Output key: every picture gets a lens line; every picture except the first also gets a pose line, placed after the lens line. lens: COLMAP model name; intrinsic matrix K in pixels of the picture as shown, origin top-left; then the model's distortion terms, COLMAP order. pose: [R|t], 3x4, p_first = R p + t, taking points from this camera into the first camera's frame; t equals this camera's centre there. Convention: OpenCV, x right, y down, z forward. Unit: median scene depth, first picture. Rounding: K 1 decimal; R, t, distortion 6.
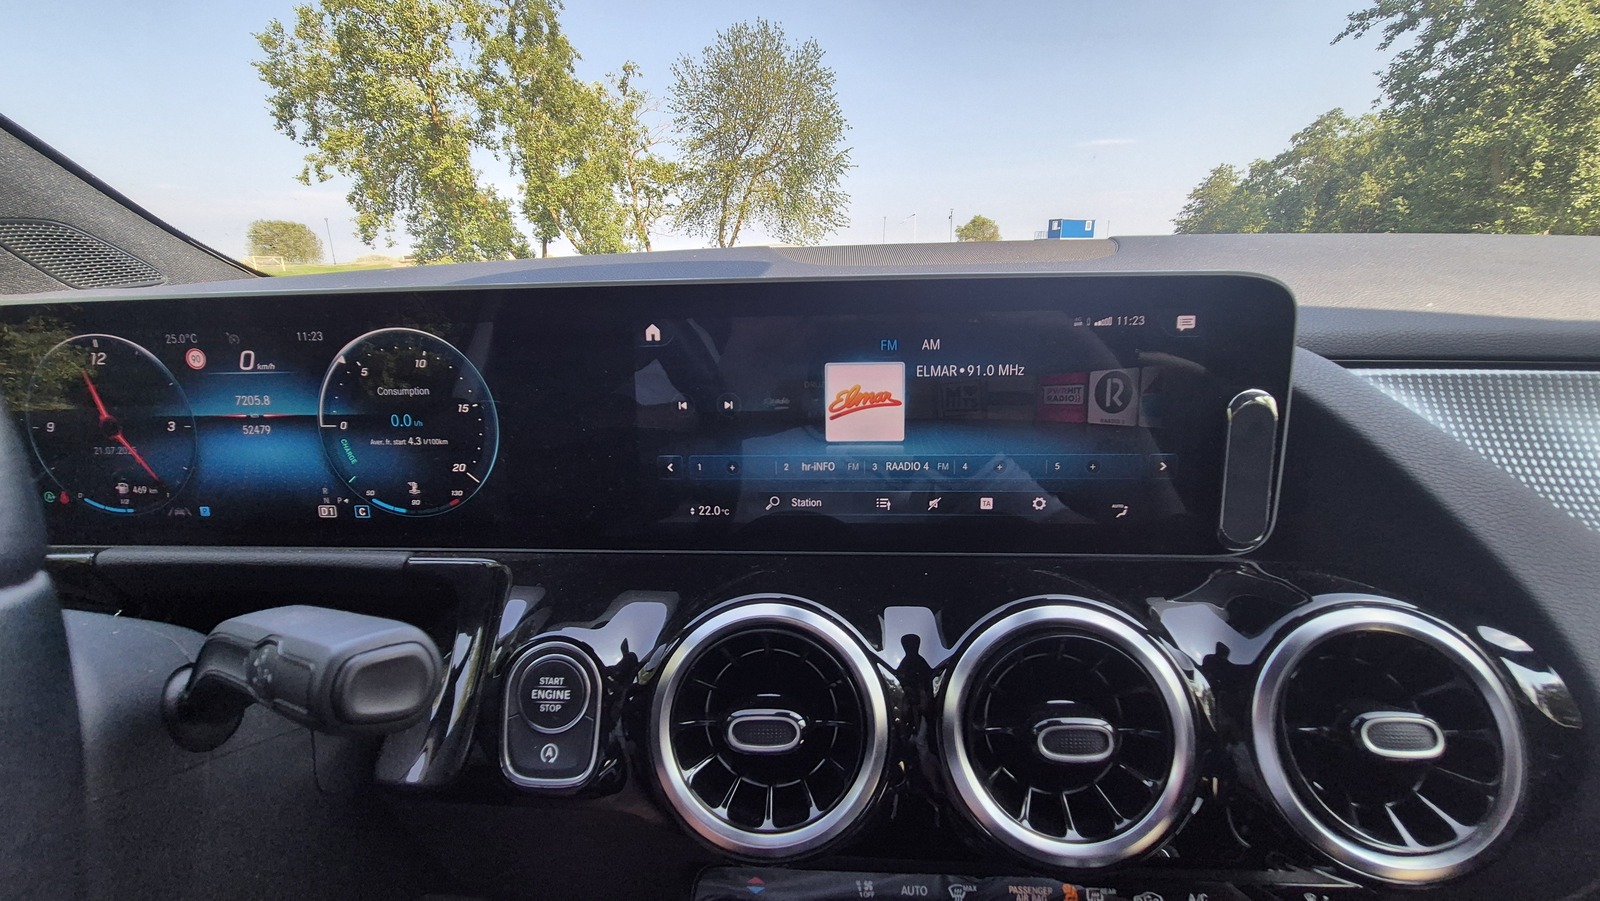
lens RADIAL K [[672.7, 0, 800.0], [0, 672.7, 450.5], [0, 0, 1]] dist [-0.001017, -0.000656]
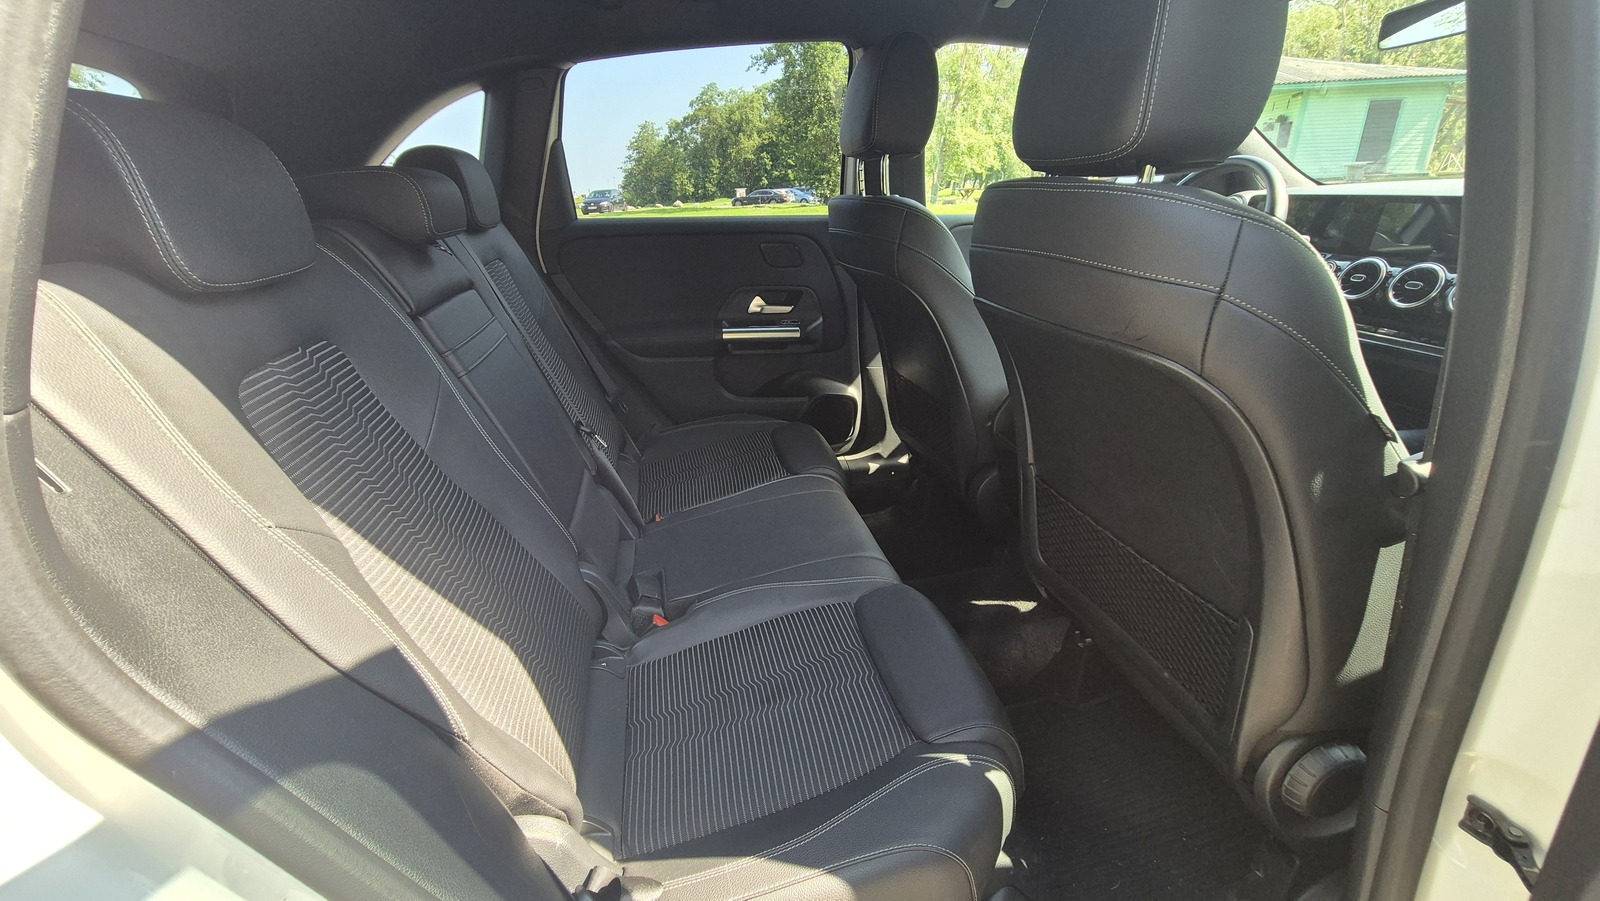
lens RADIAL K [[672.7, 0, 800.0], [0, 672.7, 450.5], [0, 0, 1]] dist [-0.001017, -0.000656]
pose [[0.721228, -0.266598, 0.639340, -0.123621], [0.220980, 0.963297, 0.152402, 0.029380], [-0.656505, 0.031364, 0.753670, -0.098127]]
